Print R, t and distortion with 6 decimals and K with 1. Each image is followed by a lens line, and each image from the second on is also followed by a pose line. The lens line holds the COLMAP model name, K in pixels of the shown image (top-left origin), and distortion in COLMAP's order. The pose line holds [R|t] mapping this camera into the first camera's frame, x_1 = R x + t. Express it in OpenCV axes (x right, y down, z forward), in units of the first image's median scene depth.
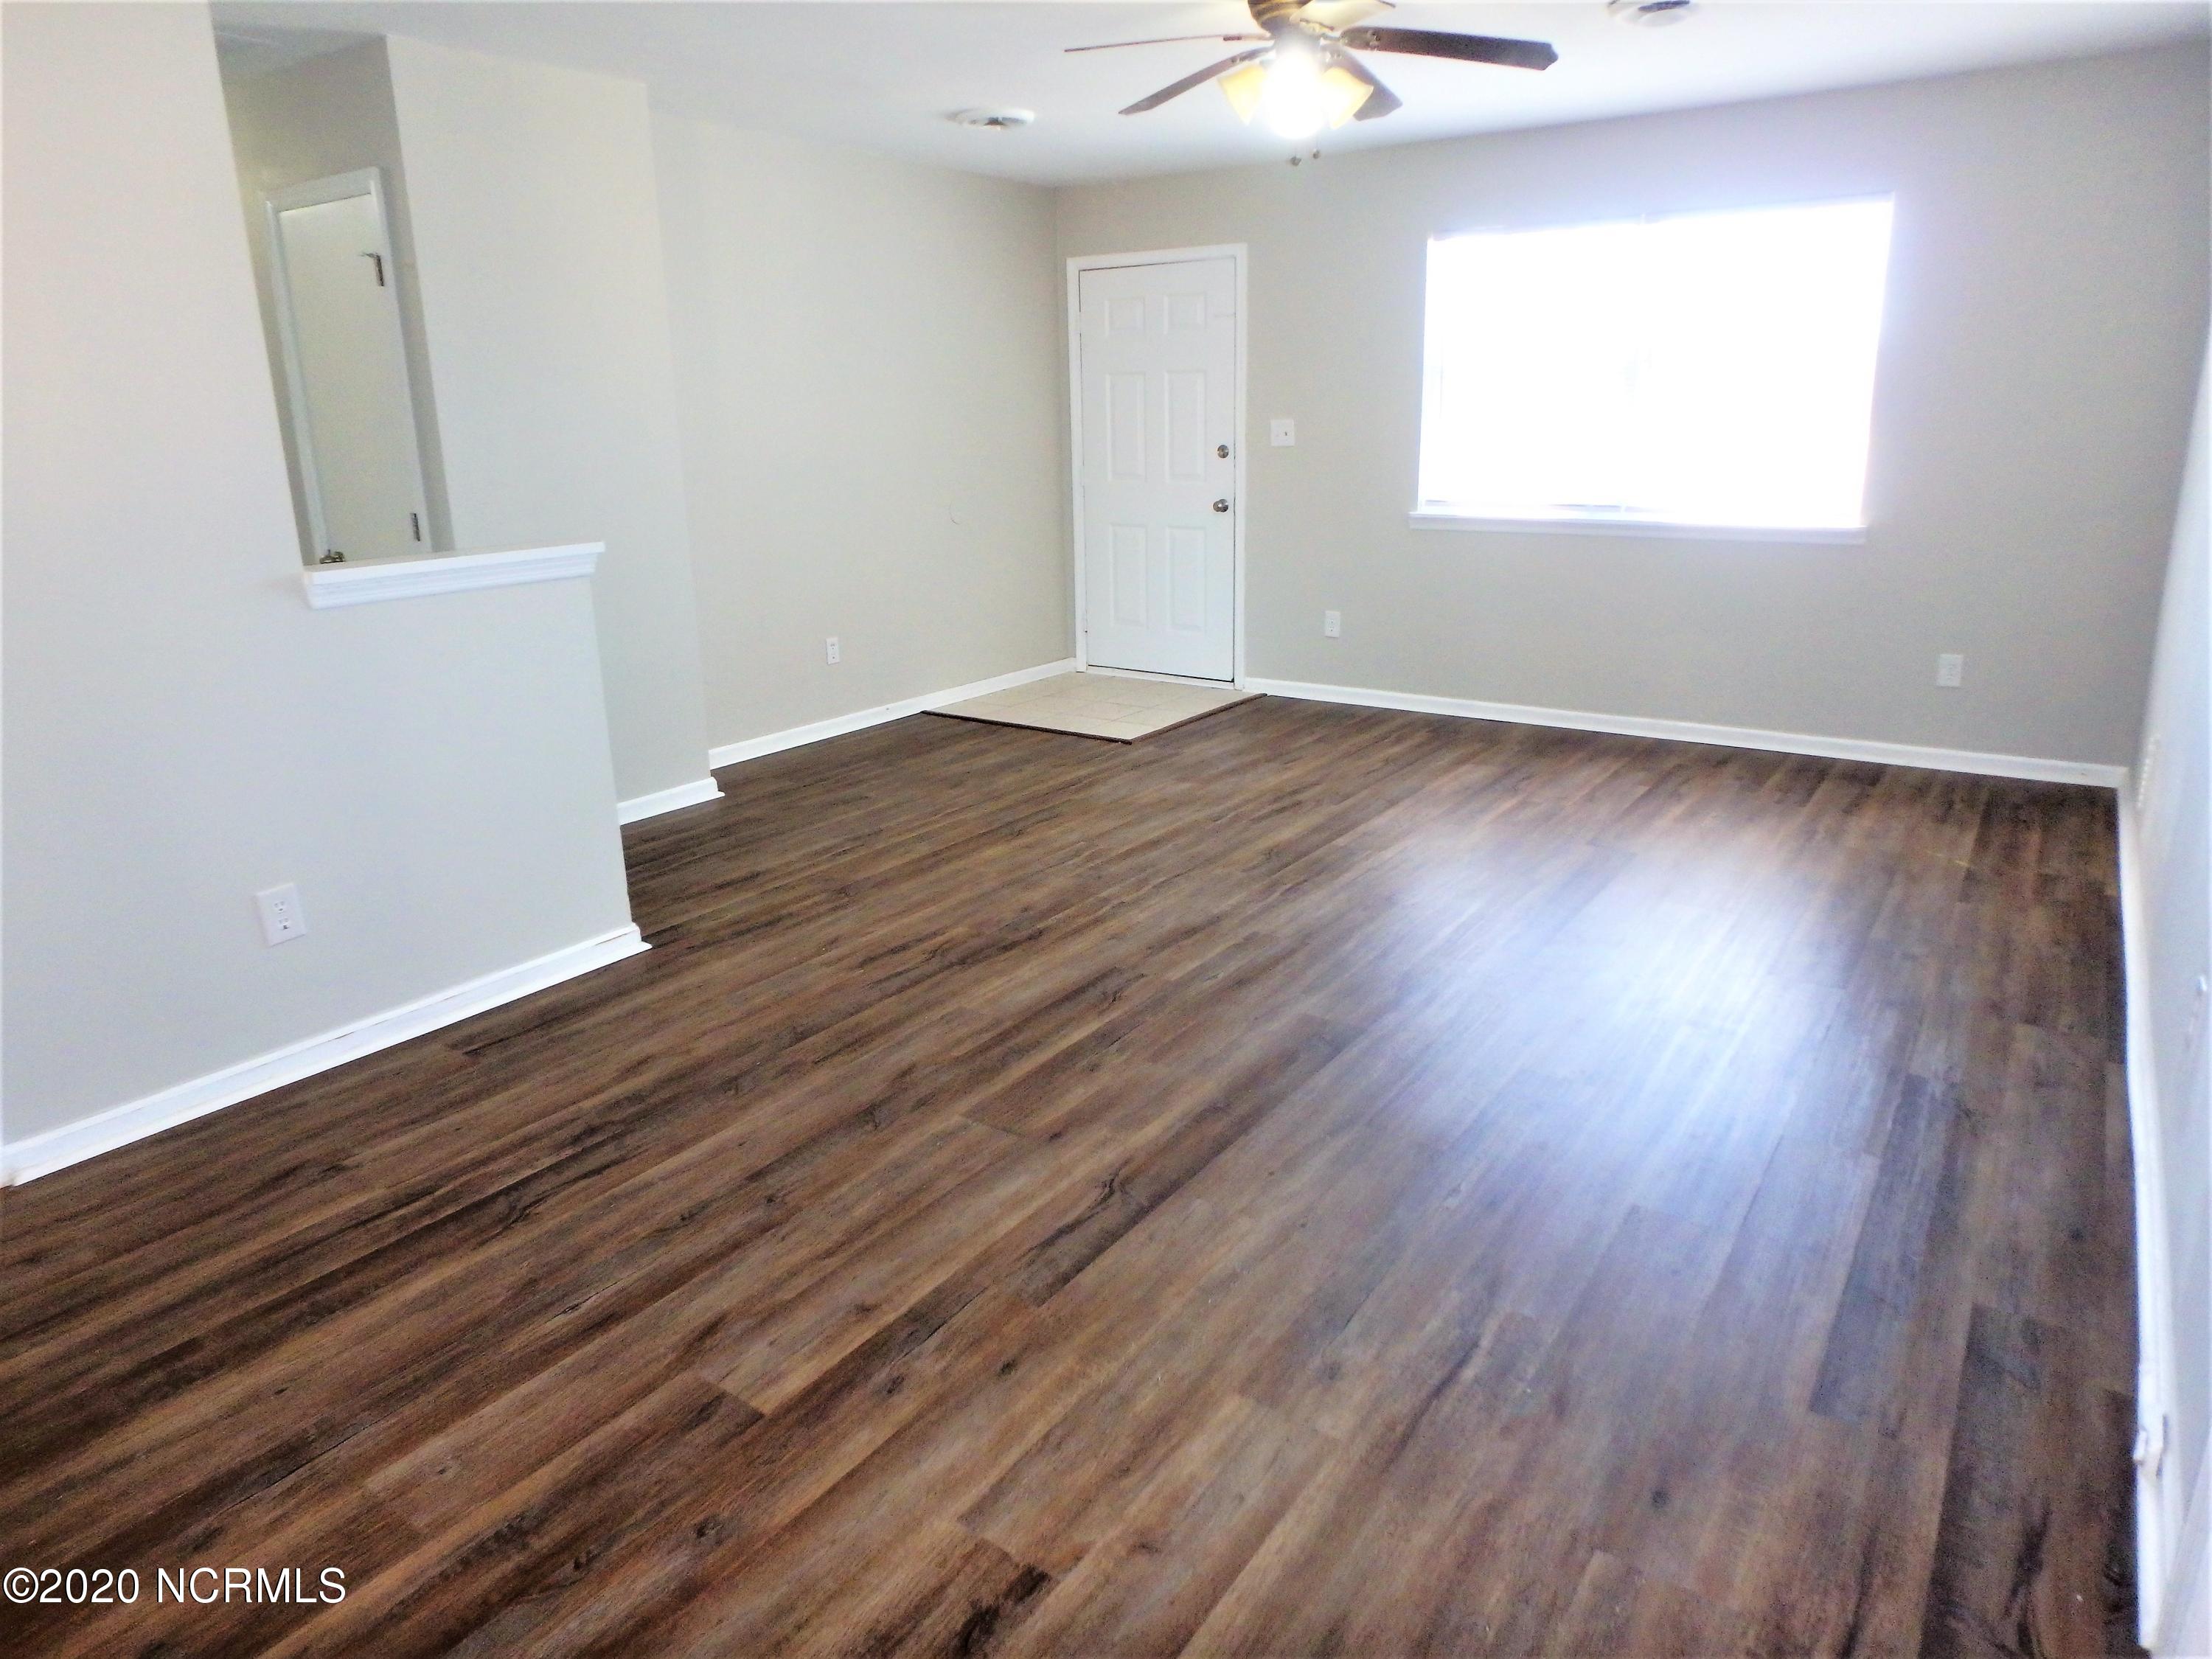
lens RADIAL K [[1367.7, 0, 1124.4], [0, 1367.7, 833.1], [0, 0, 1]] dist [-0.040557, 0.006482]
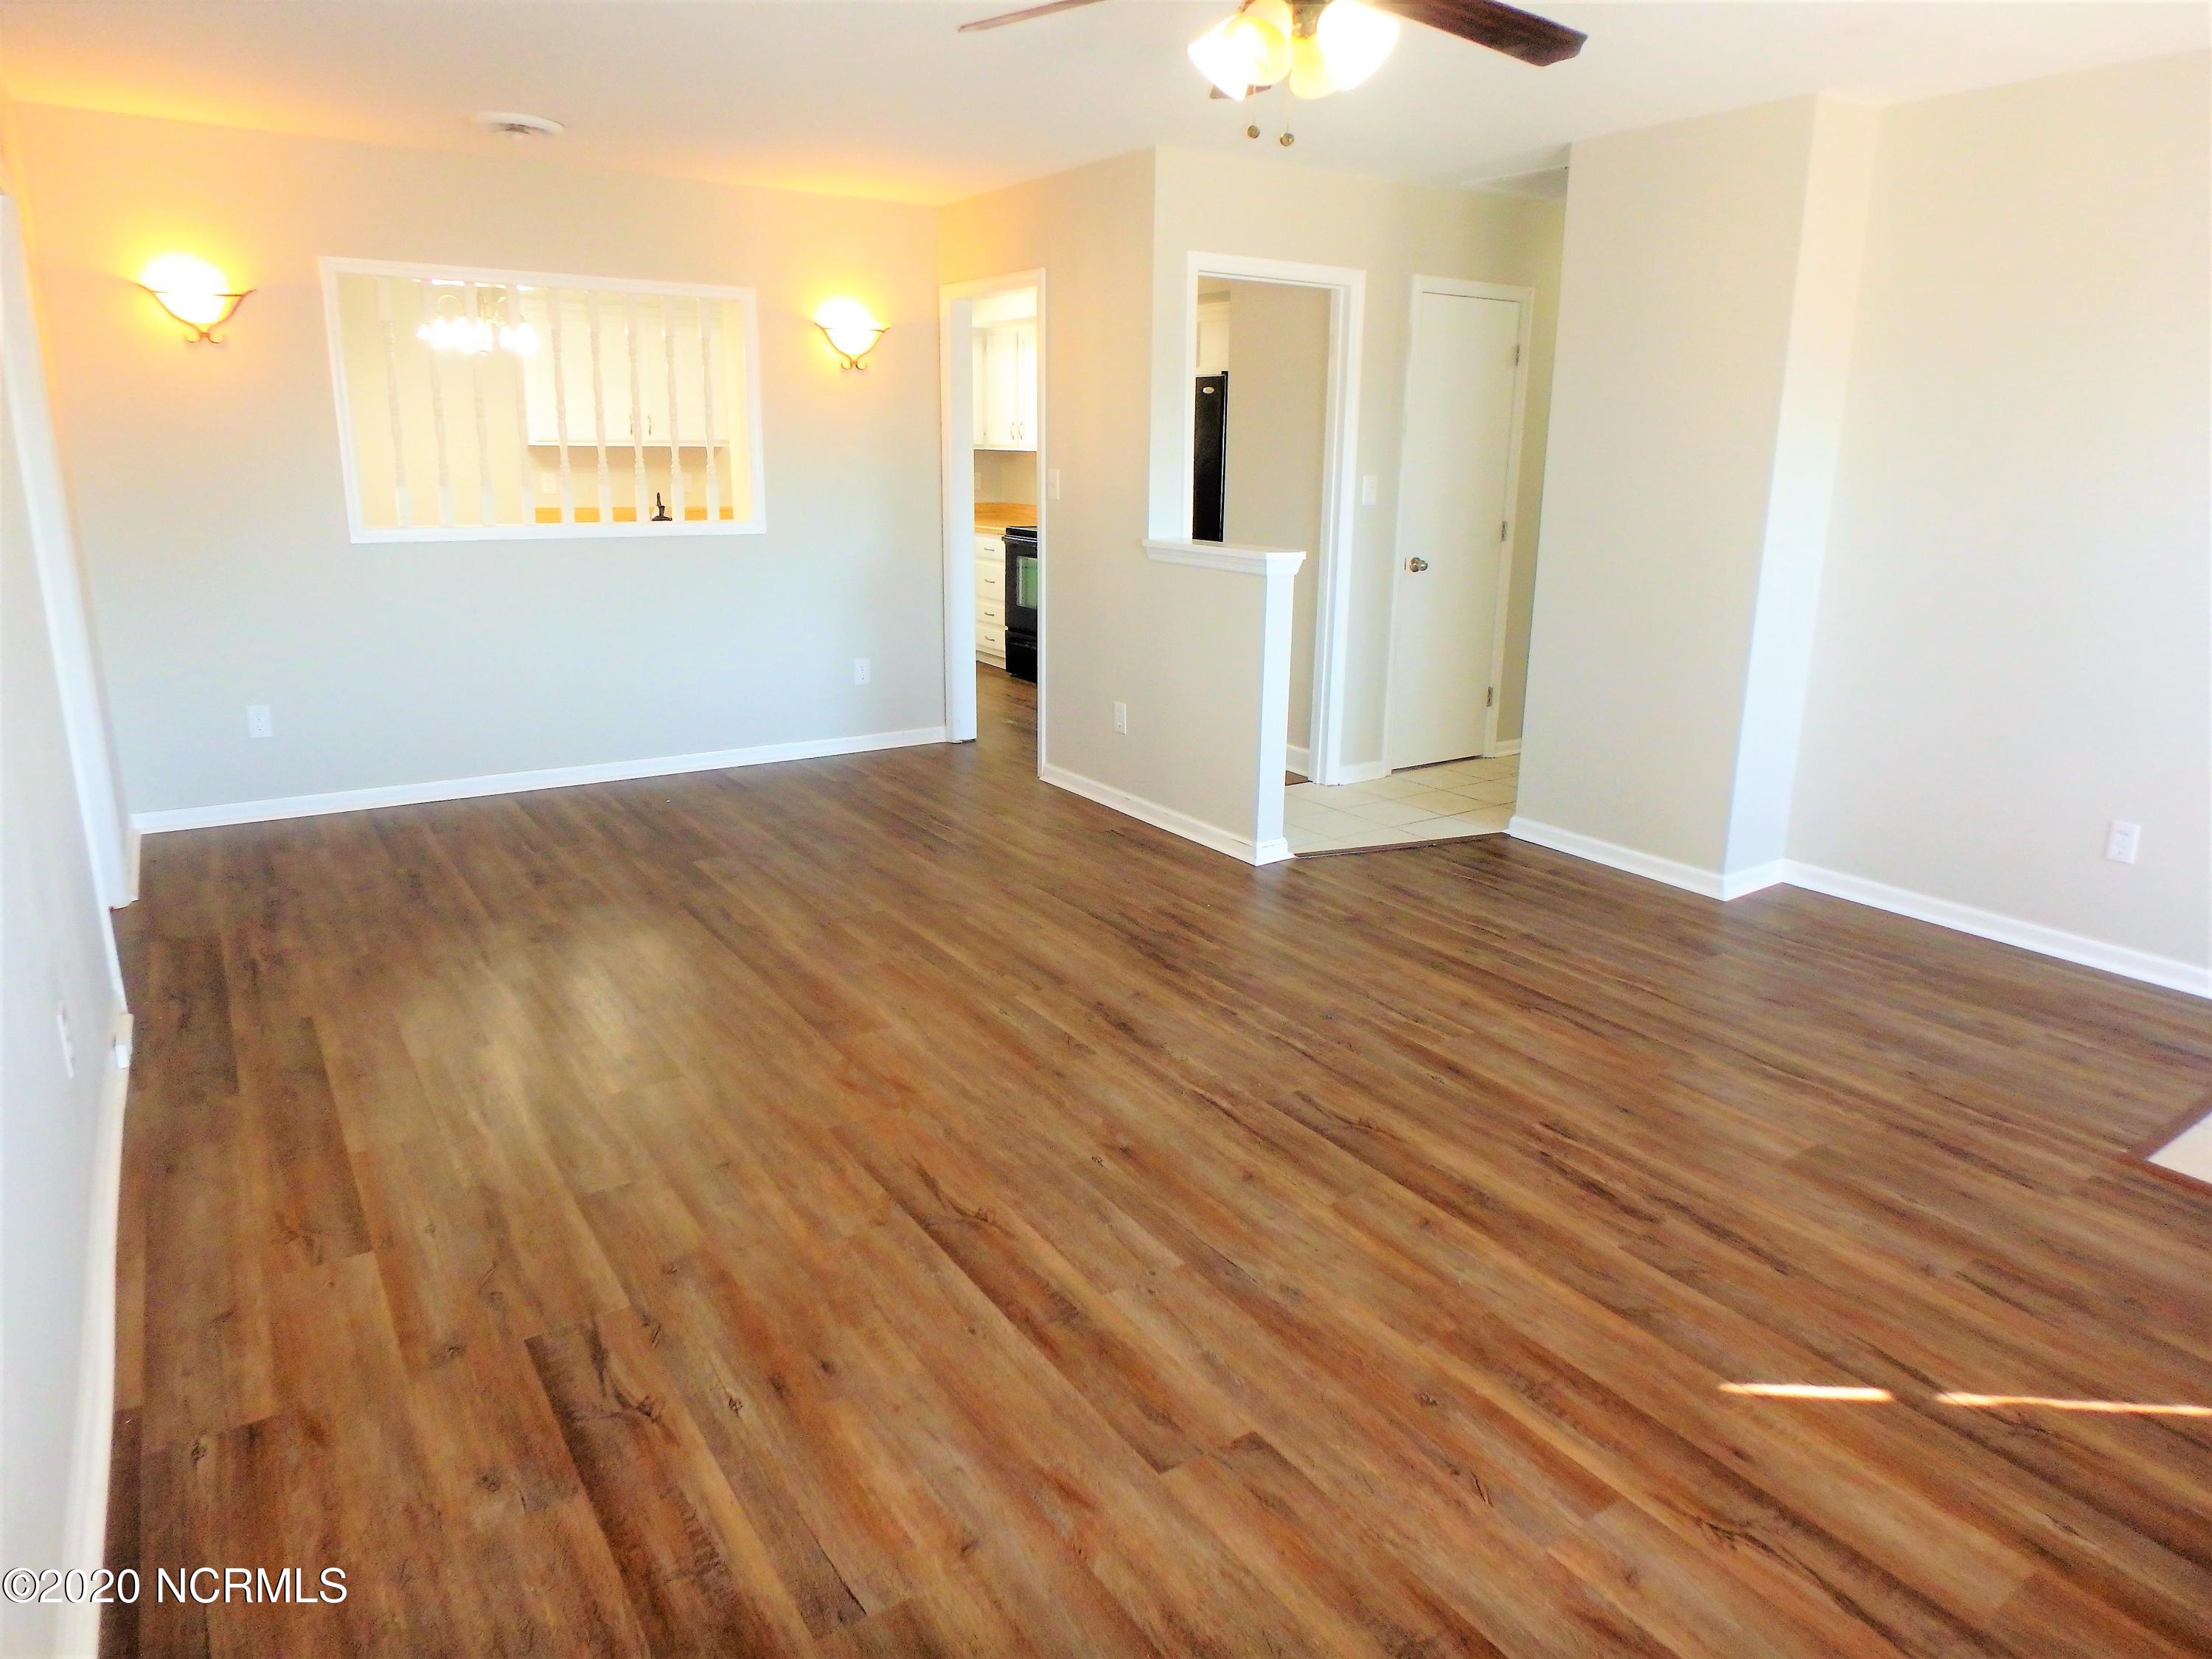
lens RADIAL K [[1367.7, 0, 1116.0], [0, 1367.7, 818.8], [0, 0, 1]] dist [-0.040557, 0.006482]
pose [[-0.359996, 0.262521, -0.895257, 0.844886], [-0.284121, 0.883164, 0.373224, -0.398030], [0.888638, 0.388721, -0.243348, 1.161680]]
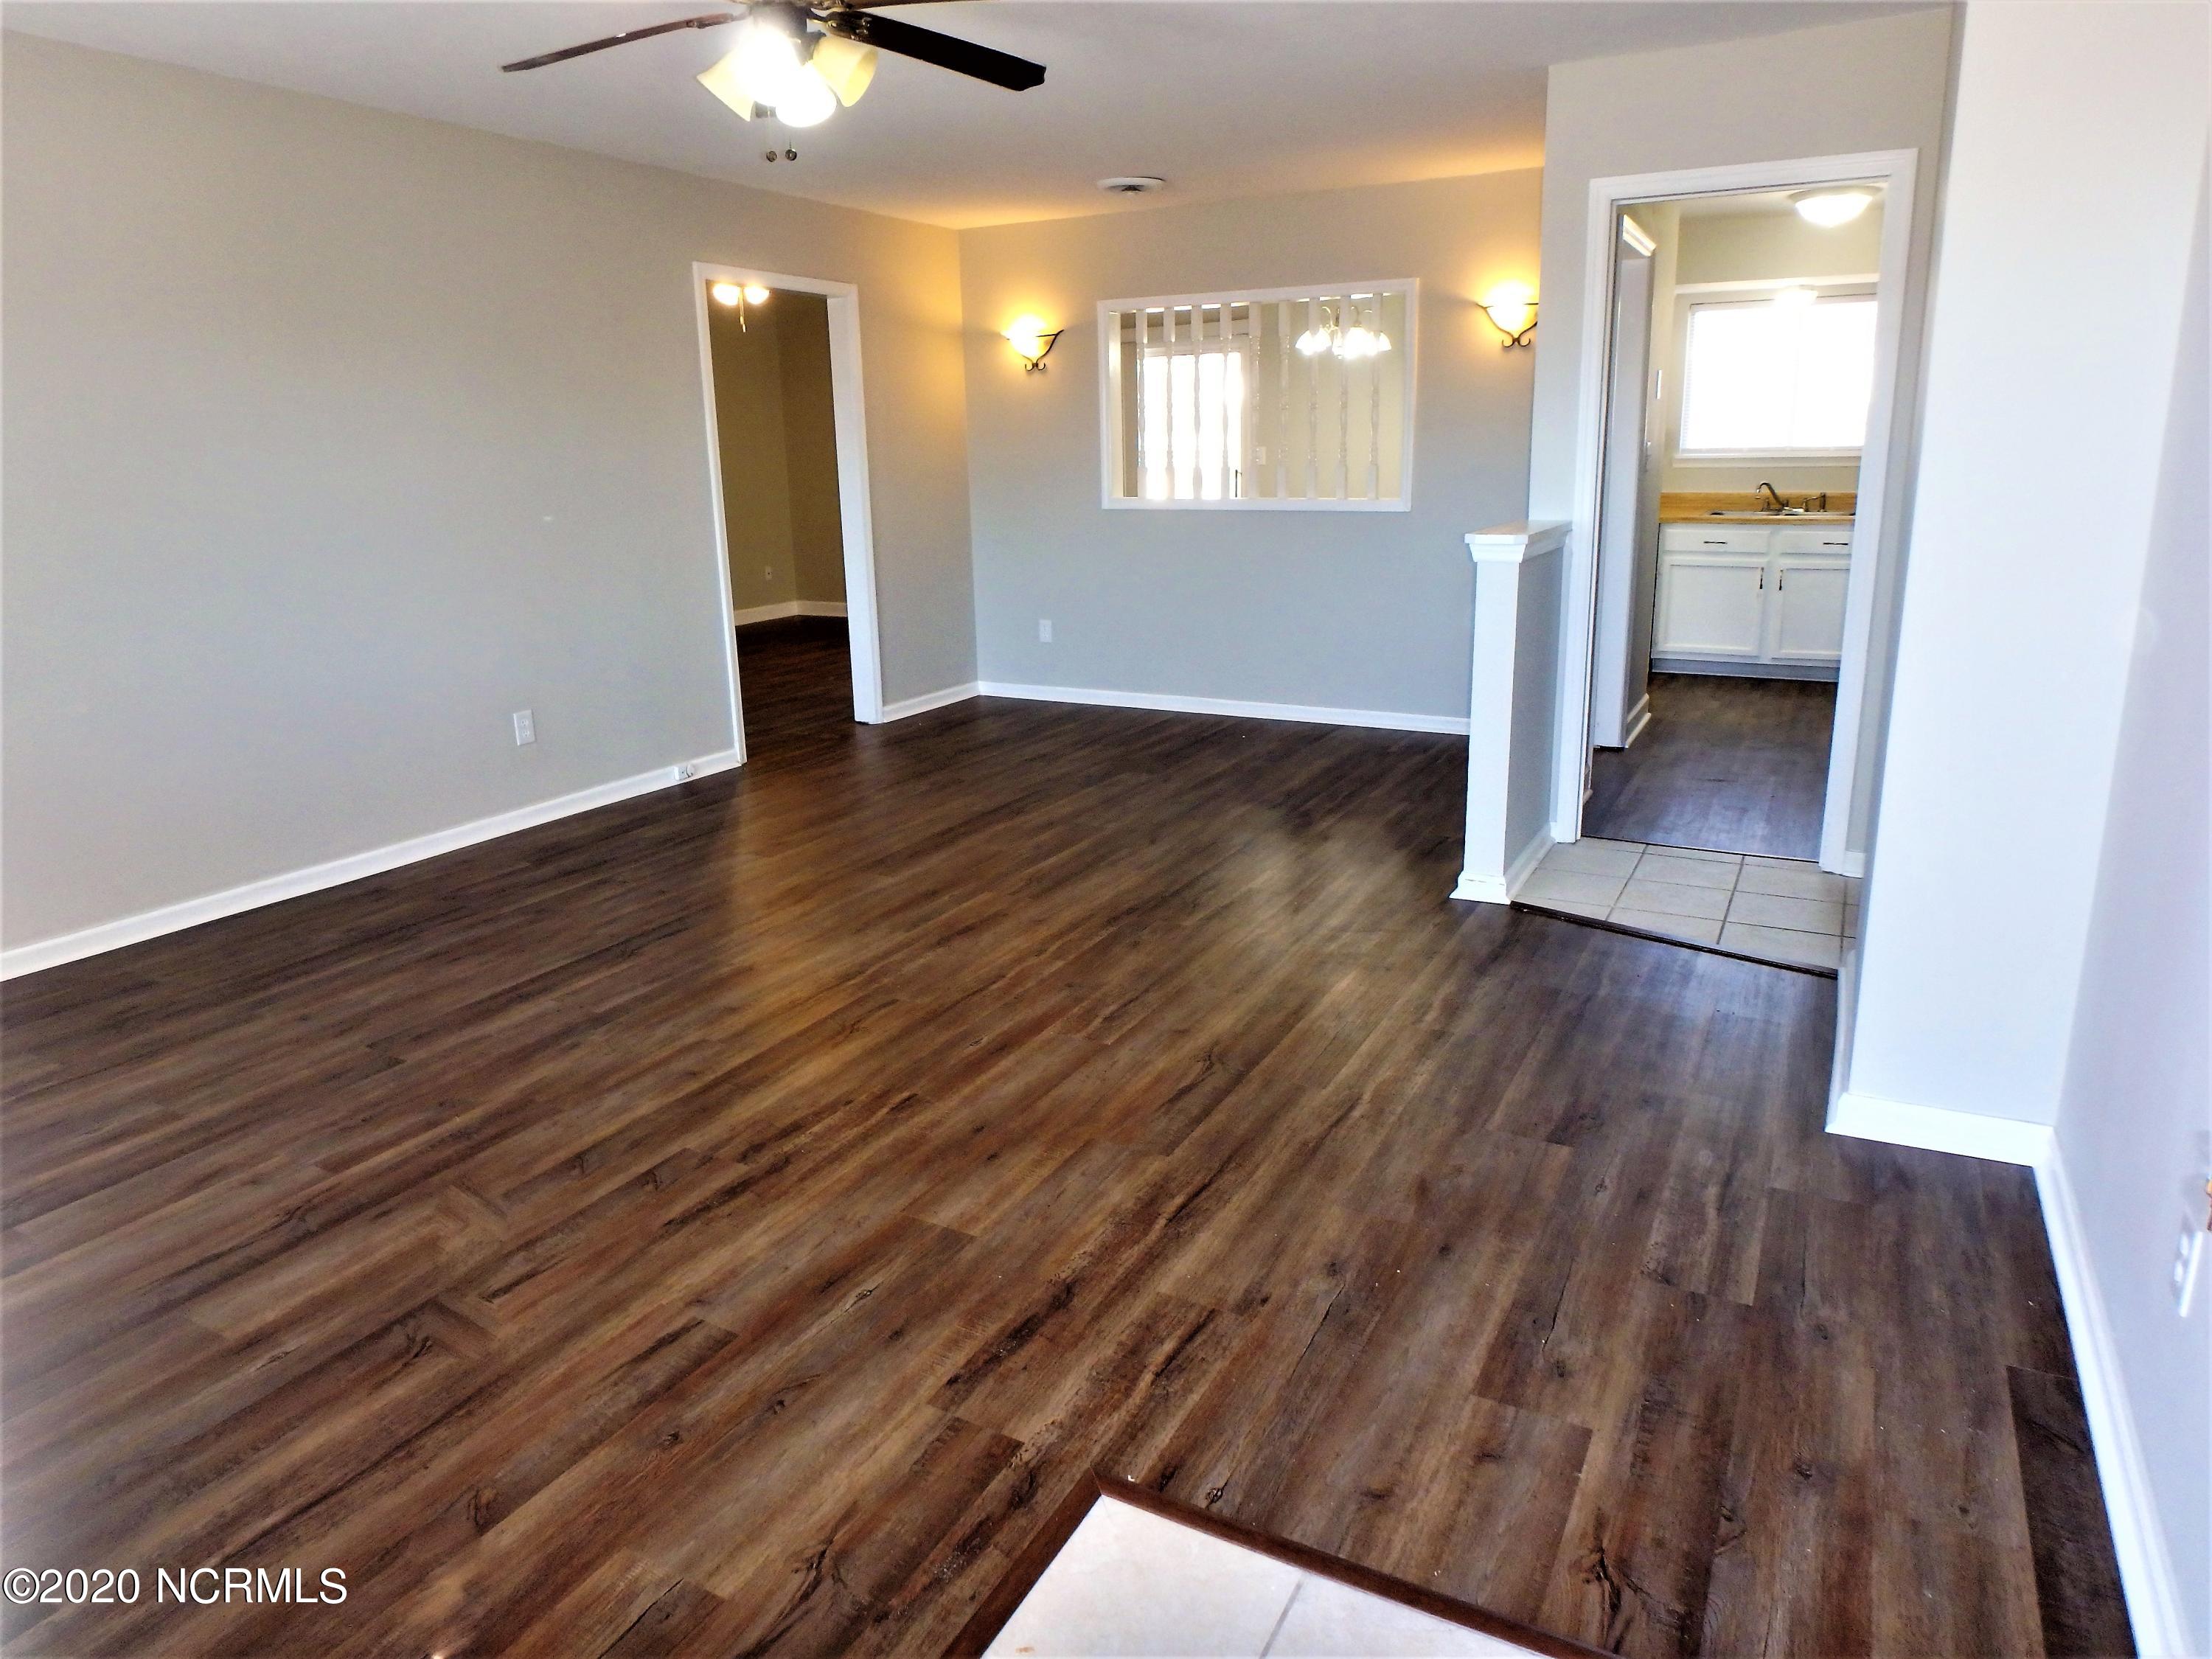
lens RADIAL K [[1367.7, 0, 1088.6], [0, 1367.7, 813.6], [0, 0, 1]] dist [-0.040557, 0.006482]
pose [[-0.994773, 0.064294, -0.079324, 0.033340], [0.012219, 0.846240, 0.532662, -0.564287], [0.101374, 0.528908, -0.842603, 1.845310]]
